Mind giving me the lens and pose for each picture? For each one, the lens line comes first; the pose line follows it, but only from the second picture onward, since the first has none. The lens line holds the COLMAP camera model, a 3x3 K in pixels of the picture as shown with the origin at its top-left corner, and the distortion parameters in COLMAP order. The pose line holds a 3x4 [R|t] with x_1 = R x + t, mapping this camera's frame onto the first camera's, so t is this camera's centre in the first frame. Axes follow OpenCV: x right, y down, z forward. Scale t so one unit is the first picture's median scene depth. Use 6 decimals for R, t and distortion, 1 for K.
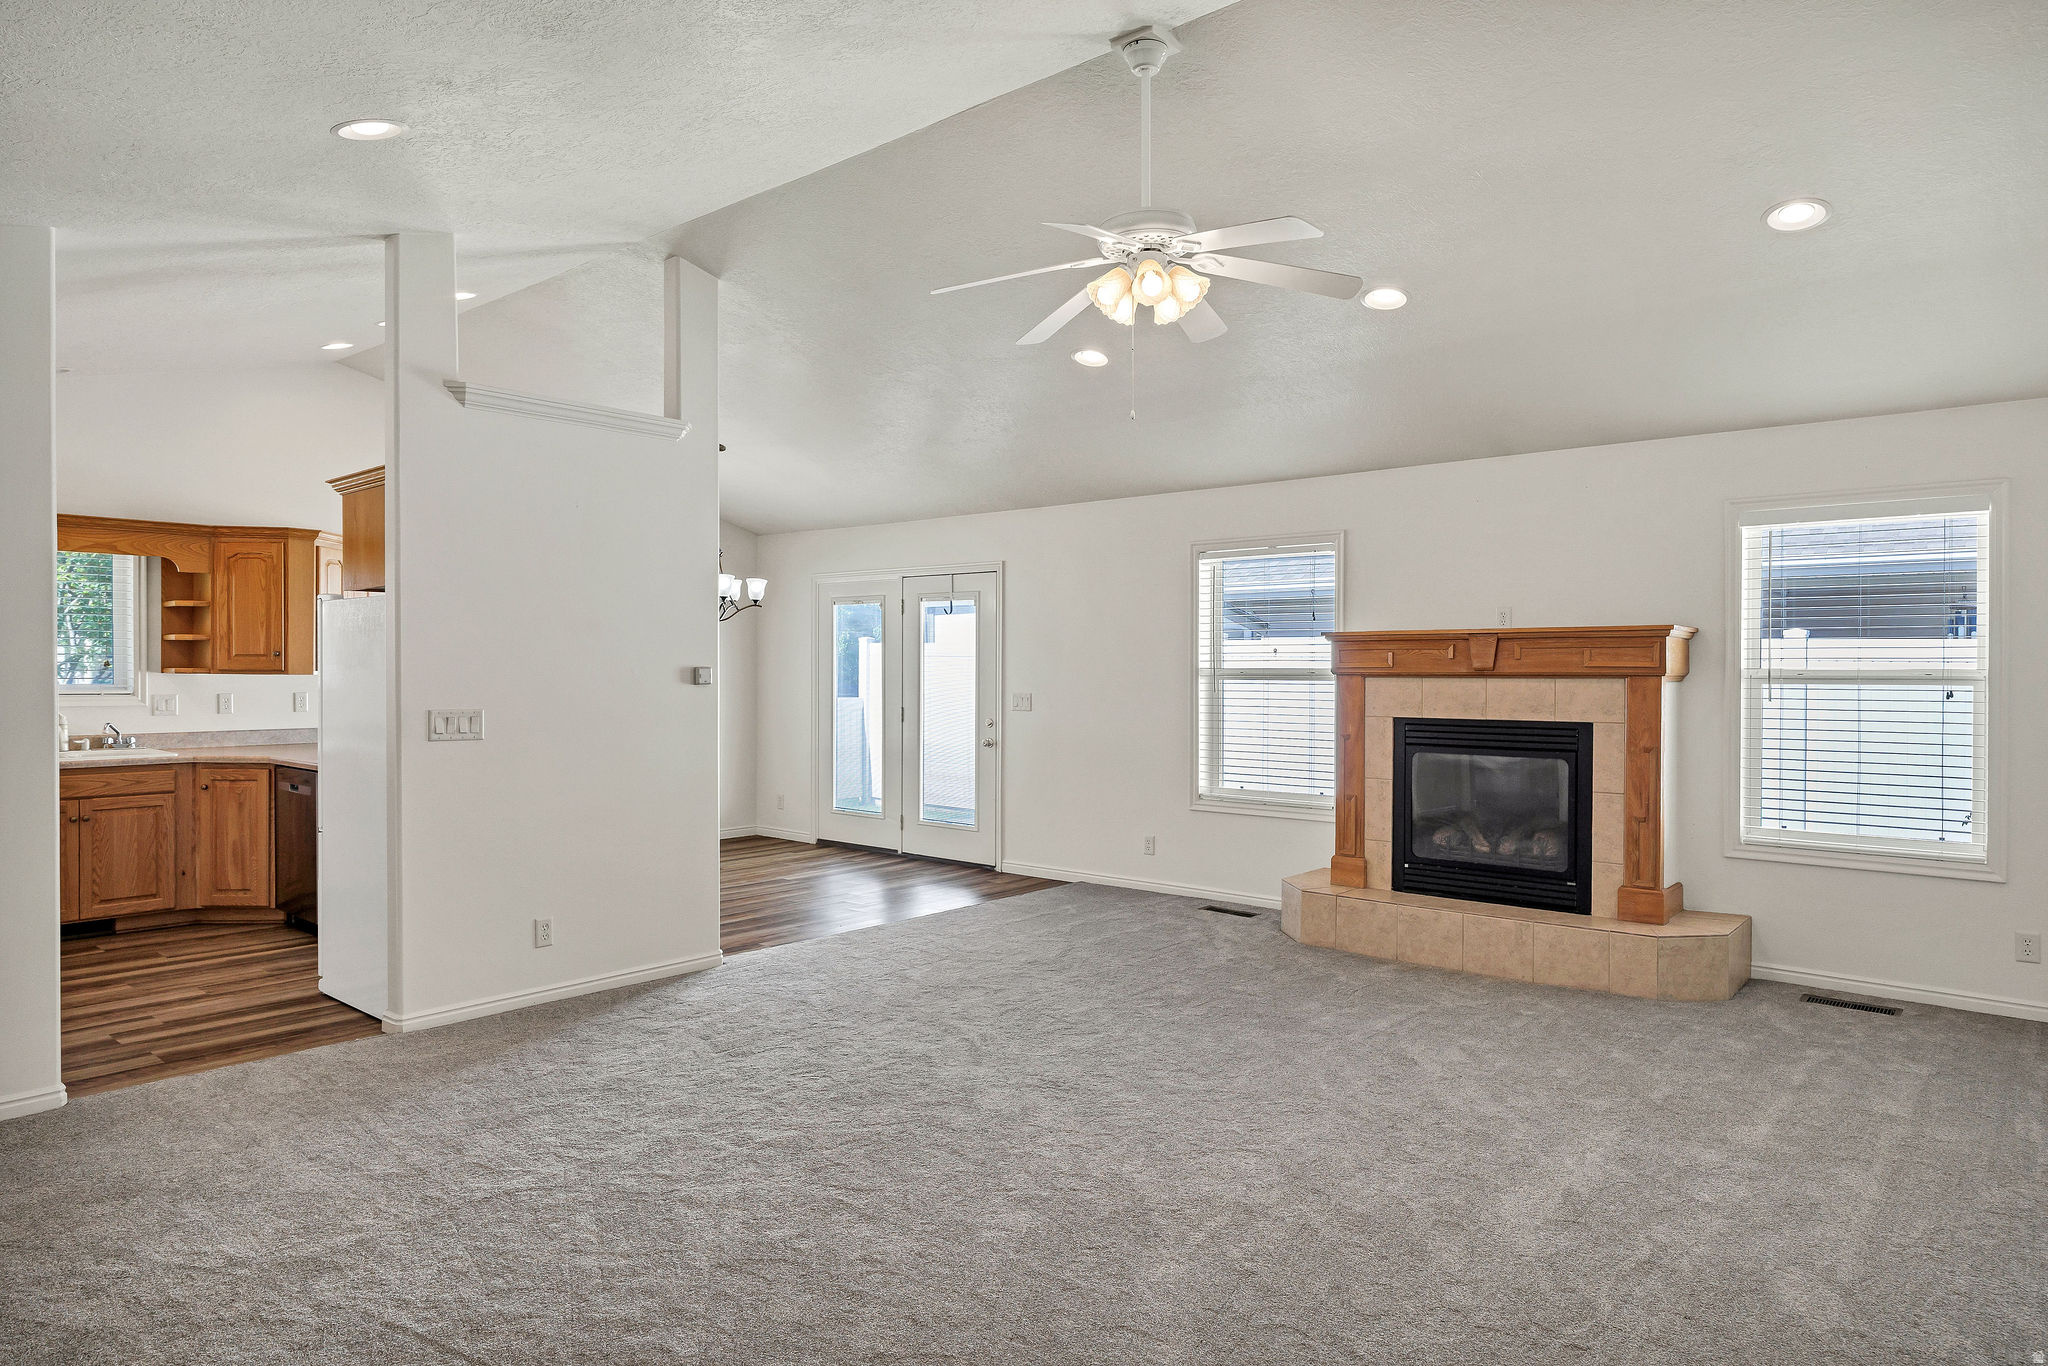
lens RADIAL K [[1225.7, 0, 1024.0], [0, 1225.7, 683.0], [0, 0, 1]] dist [-0.009548, -0.000559]
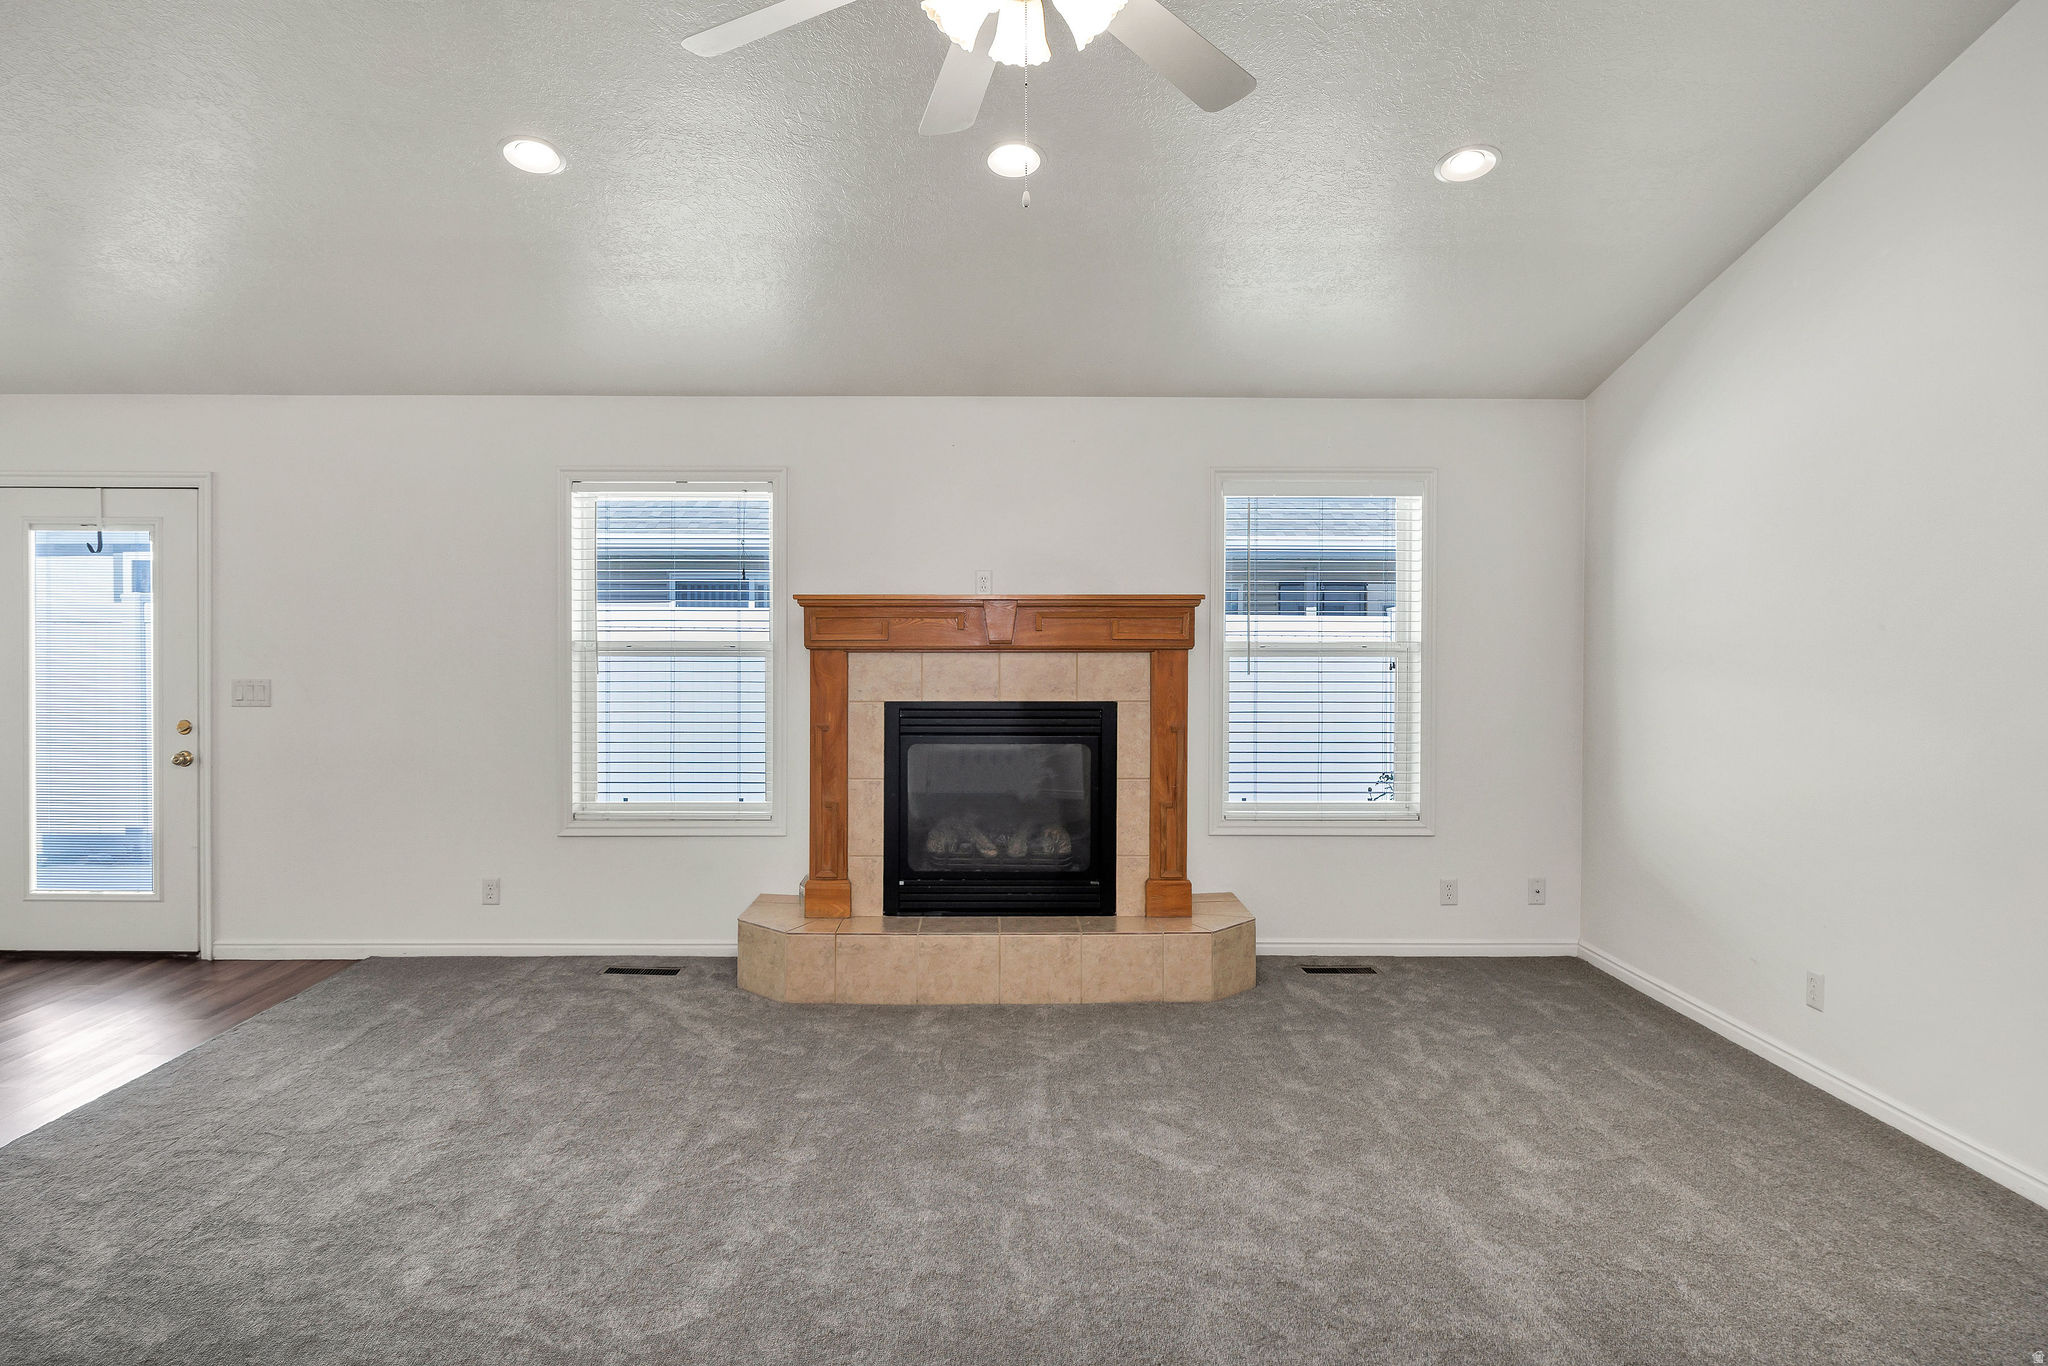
lens RADIAL K [[1225.7, 0, 1024.0], [0, 1225.7, 683.0], [0, 0, 1]] dist [-0.009548, -0.000559]
pose [[0.752325, -0.021379, 0.658445, -0.174068], [0.007488, 0.999686, 0.023903, -0.003184], [-0.658750, -0.013053, 0.752249, 0.362858]]
